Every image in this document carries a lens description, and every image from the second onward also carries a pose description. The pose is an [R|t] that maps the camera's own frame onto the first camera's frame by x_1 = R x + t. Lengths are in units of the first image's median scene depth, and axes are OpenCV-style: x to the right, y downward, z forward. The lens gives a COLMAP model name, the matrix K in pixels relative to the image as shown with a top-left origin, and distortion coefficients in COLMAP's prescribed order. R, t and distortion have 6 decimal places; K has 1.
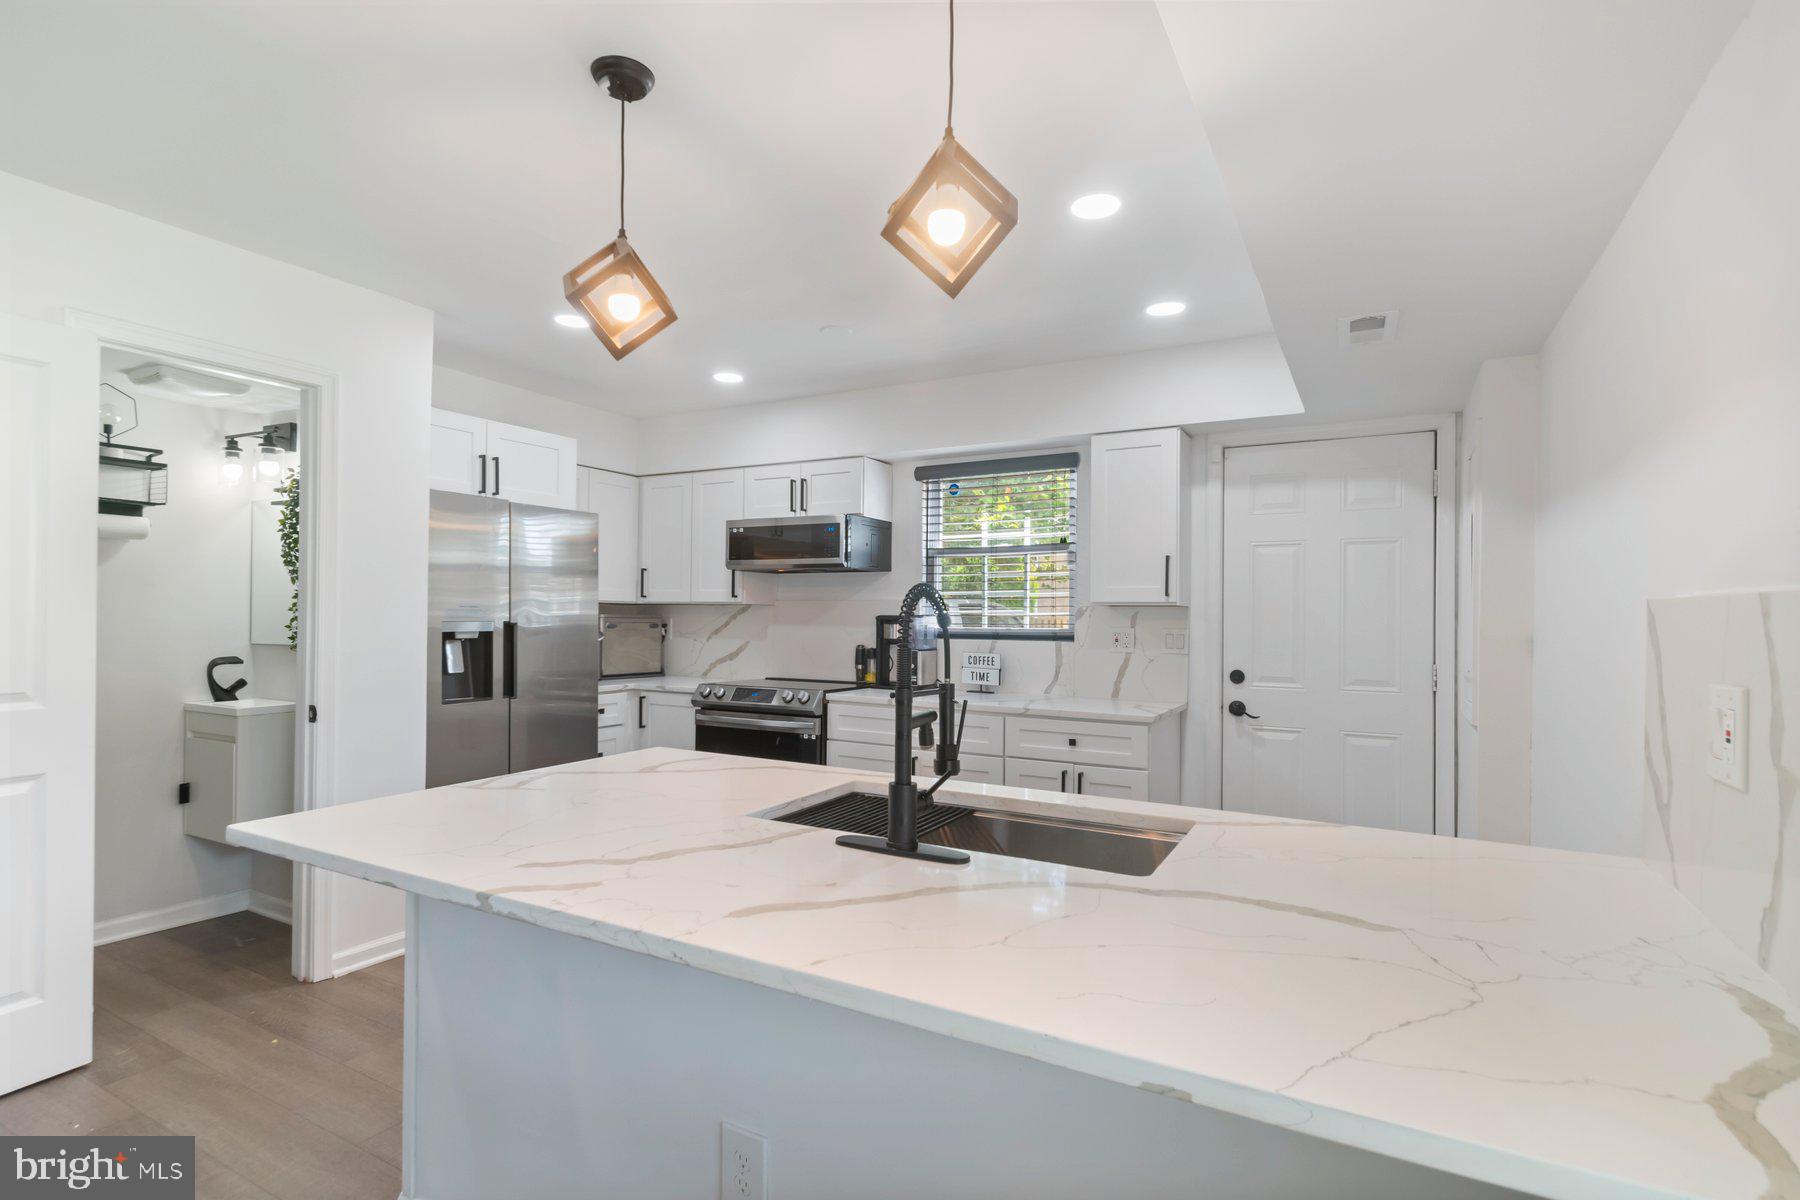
lens RADIAL K [[874.5, 0, 899.1], [0, 874.5, 610.1], [0, 0, 1]] dist [0.001198, -0.000703]
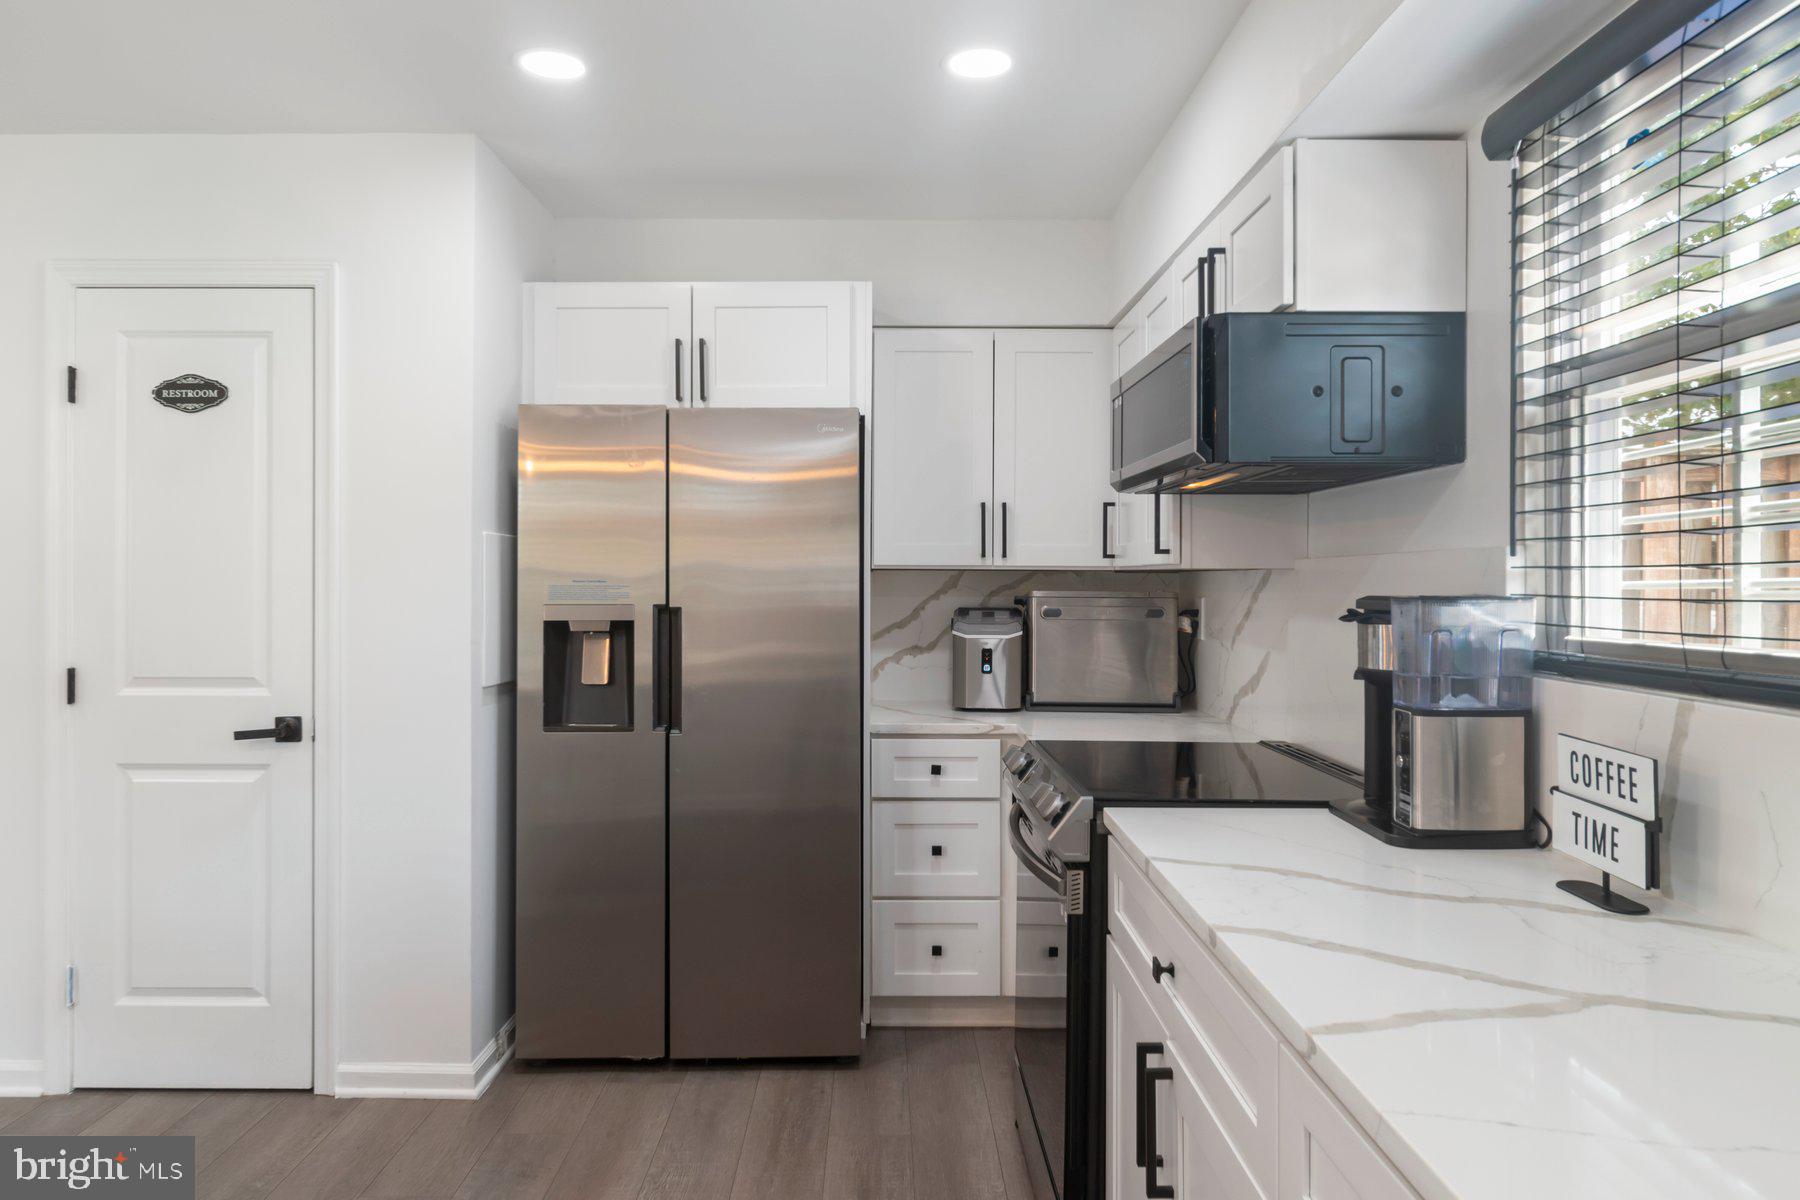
lens RADIAL K [[1159.2, 0, 877.5], [0, 1159.2, 573.5], [0, 0, 1]] dist [0.021831, -0.000310]
pose [[0.476583, -0.012477, -0.879041, 0.284130], [0.008426, 0.999918, -0.009624, 0.000102], [0.879089, -0.002820, 0.476649, 0.627829]]
